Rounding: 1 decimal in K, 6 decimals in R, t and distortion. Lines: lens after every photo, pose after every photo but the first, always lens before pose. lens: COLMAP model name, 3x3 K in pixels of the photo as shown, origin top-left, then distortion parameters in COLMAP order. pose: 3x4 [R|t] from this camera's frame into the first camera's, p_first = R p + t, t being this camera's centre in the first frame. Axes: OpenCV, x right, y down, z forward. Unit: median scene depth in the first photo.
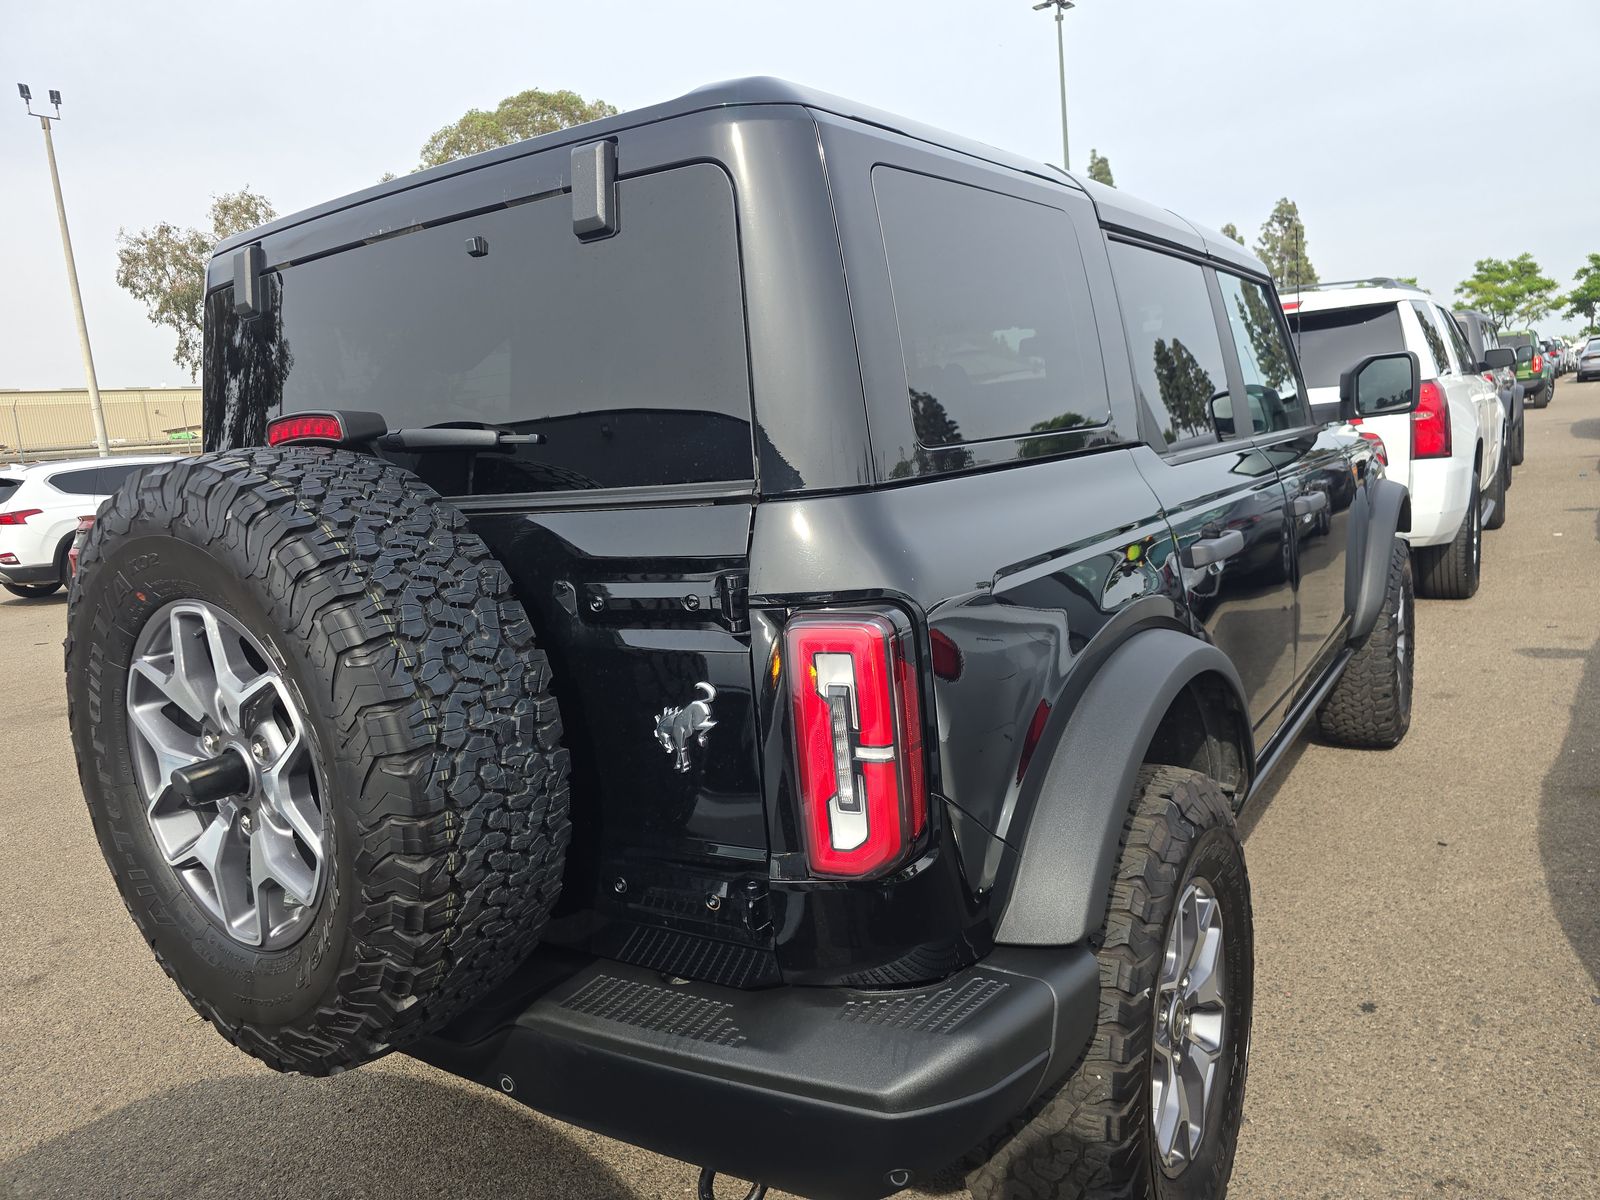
lens RADIAL K [[1072.3, 0, 814.2], [0, 1072.3, 603.5], [0, 0, 1]] dist [0.062728, 0.001065]
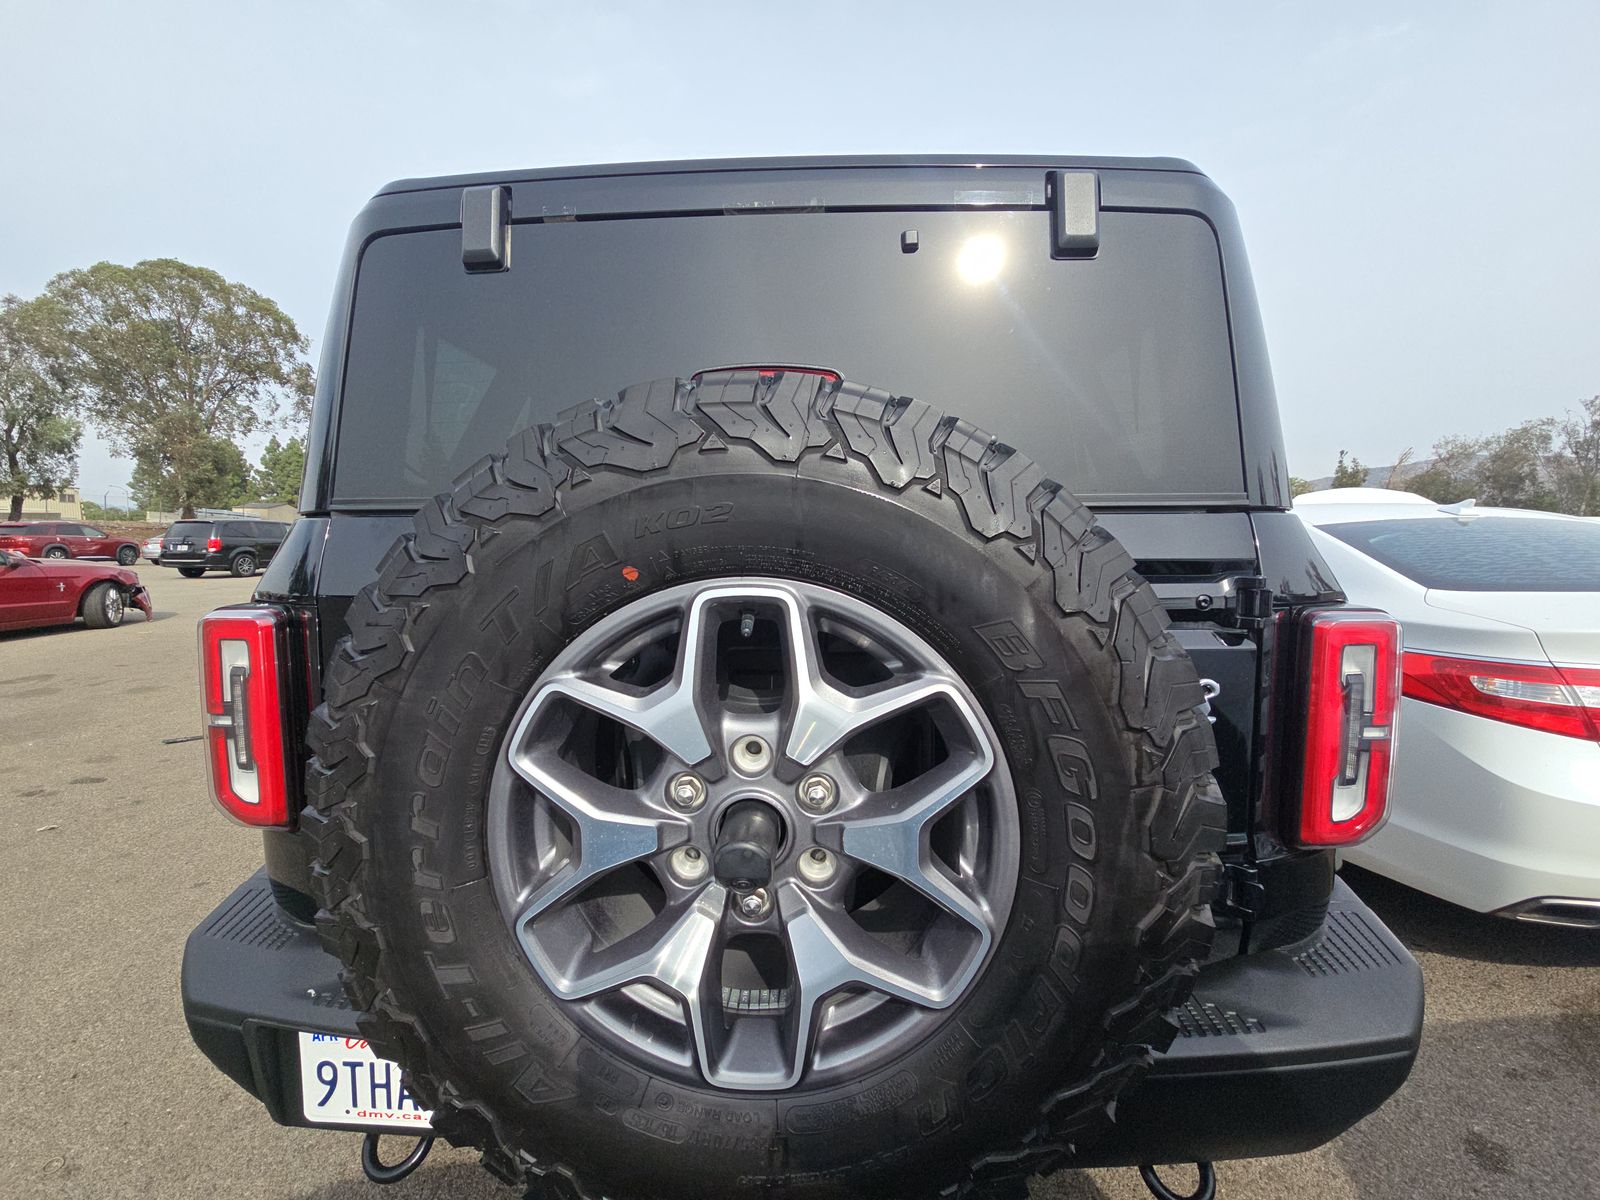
lens RADIAL K [[639.4, 0, 800.0], [0, 639.4, 600.0], [0, 0, 1]] dist [0.055026, -0.030792]
pose [[0.837822, 0.041567, 0.544359, -0.794488], [0.020677, 0.993966, -0.107722, 0.056338], [-0.545552, 0.101508, 0.831907, 0.671731]]
